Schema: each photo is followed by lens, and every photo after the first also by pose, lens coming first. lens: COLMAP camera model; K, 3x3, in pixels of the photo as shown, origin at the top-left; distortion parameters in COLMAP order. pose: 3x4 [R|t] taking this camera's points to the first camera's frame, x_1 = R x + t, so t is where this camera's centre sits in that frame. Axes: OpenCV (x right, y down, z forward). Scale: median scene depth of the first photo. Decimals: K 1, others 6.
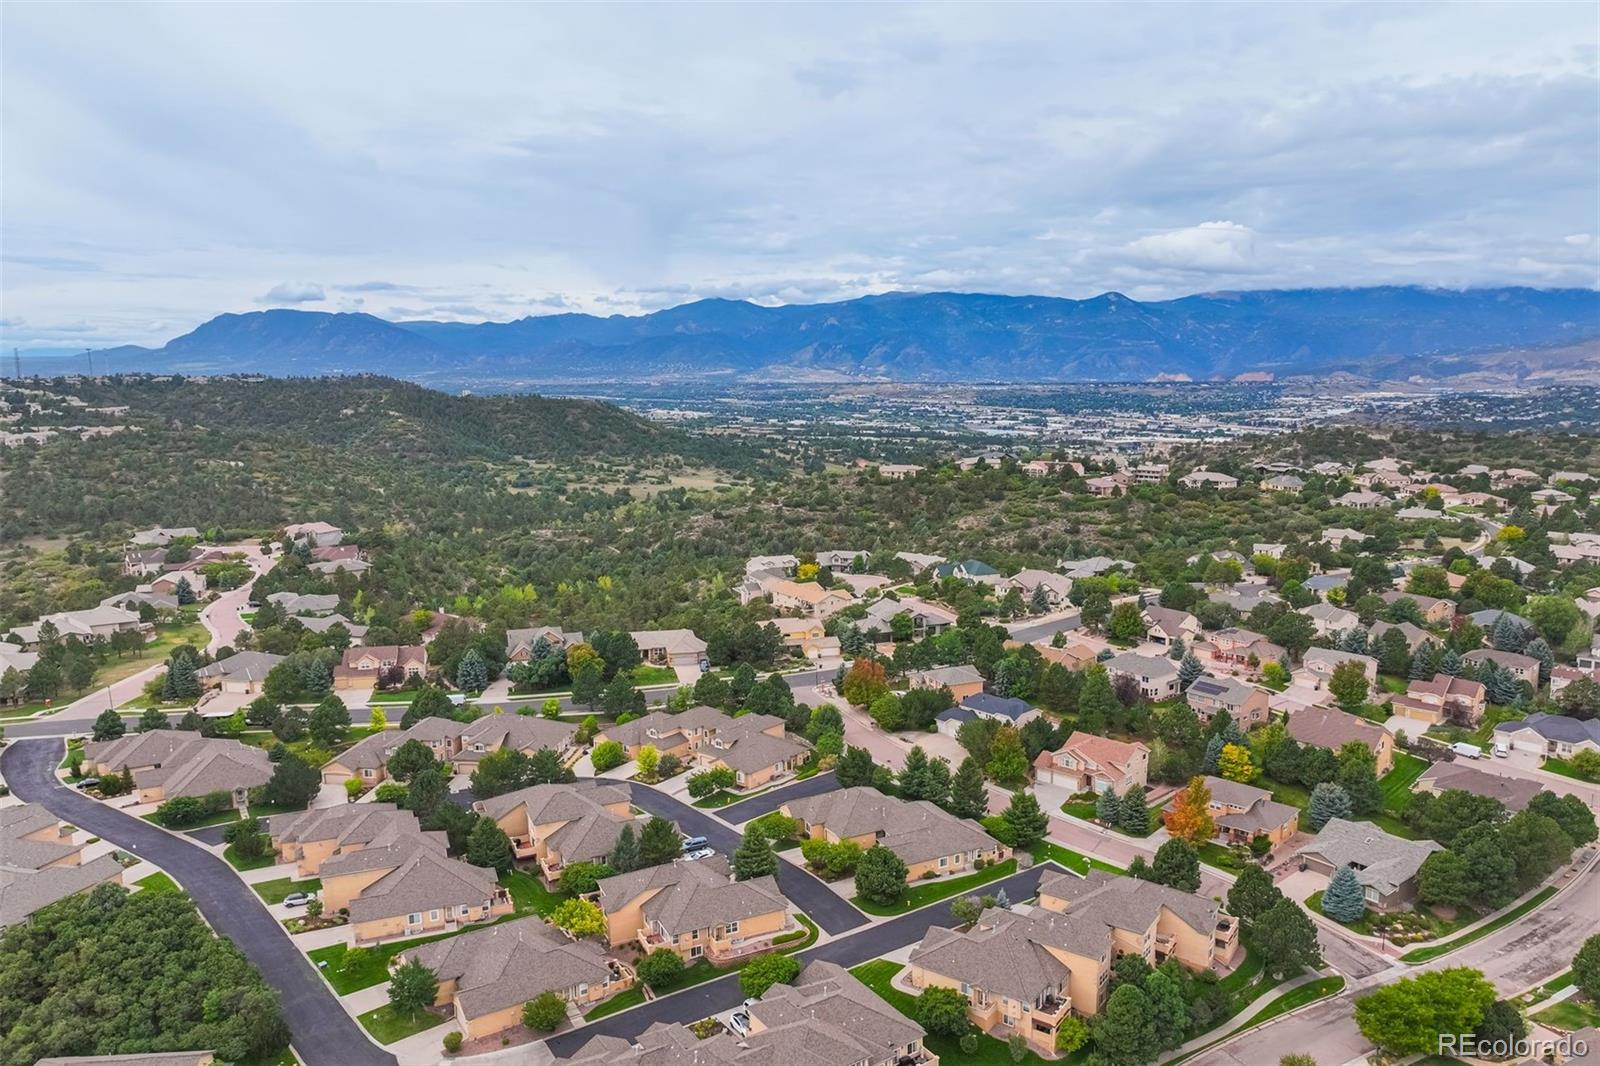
lens RADIAL K [[1090.5, 0, 808.0], [0, 1090.5, 587.0], [0, 0, 1]] dist [0.003760, 0.009884]
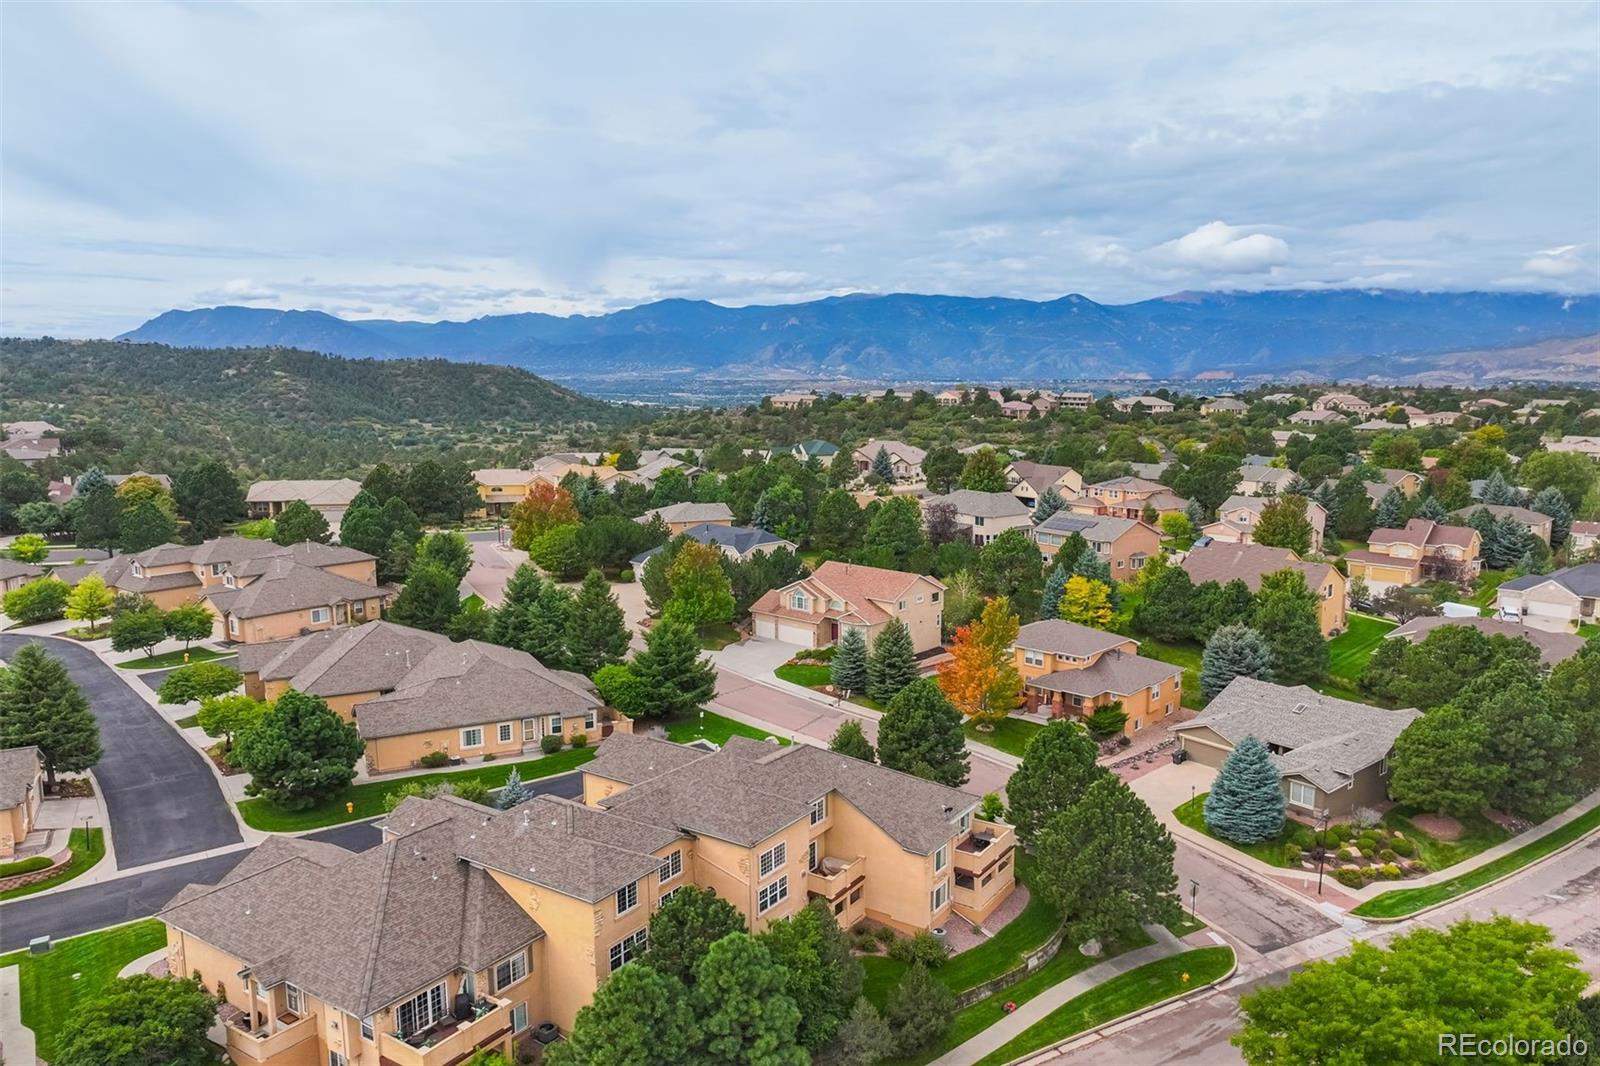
lens RADIAL K [[1101.4, 0, 799.7], [0, 1101.4, 589.7], [0, 0, 1]] dist [-0.001166, 0.012525]
pose [[0.999627, 0.001302, 0.027271, 0.188206], [-0.001282, 0.999999, -0.000761, 0.131579], [-0.027272, 0.000726, 0.999628, 0.345929]]
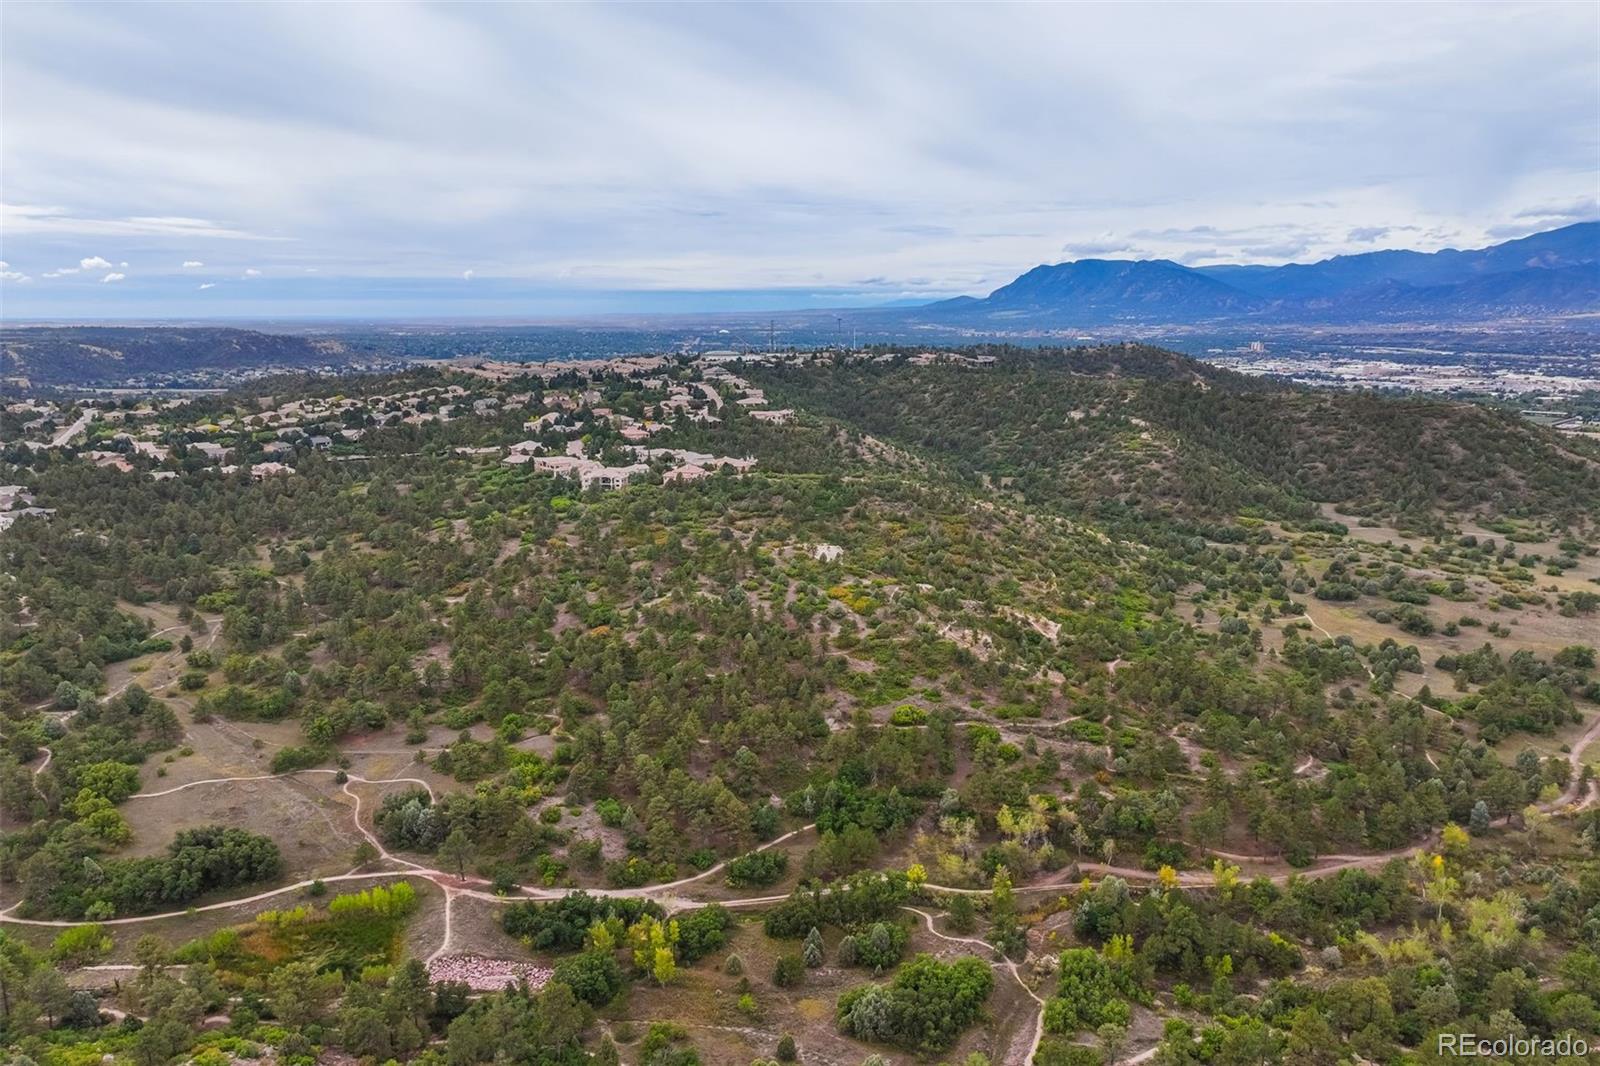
lens RADIAL K [[1090.5, 0, 808.0], [0, 1090.5, 587.0], [0, 0, 1]] dist [0.003760, 0.009884]
pose [[0.777907, 0.143237, -0.611837, -0.639636], [-0.114322, 0.989685, 0.086342, -0.528271], [0.617893, 0.002780, 0.786257, 1.975200]]
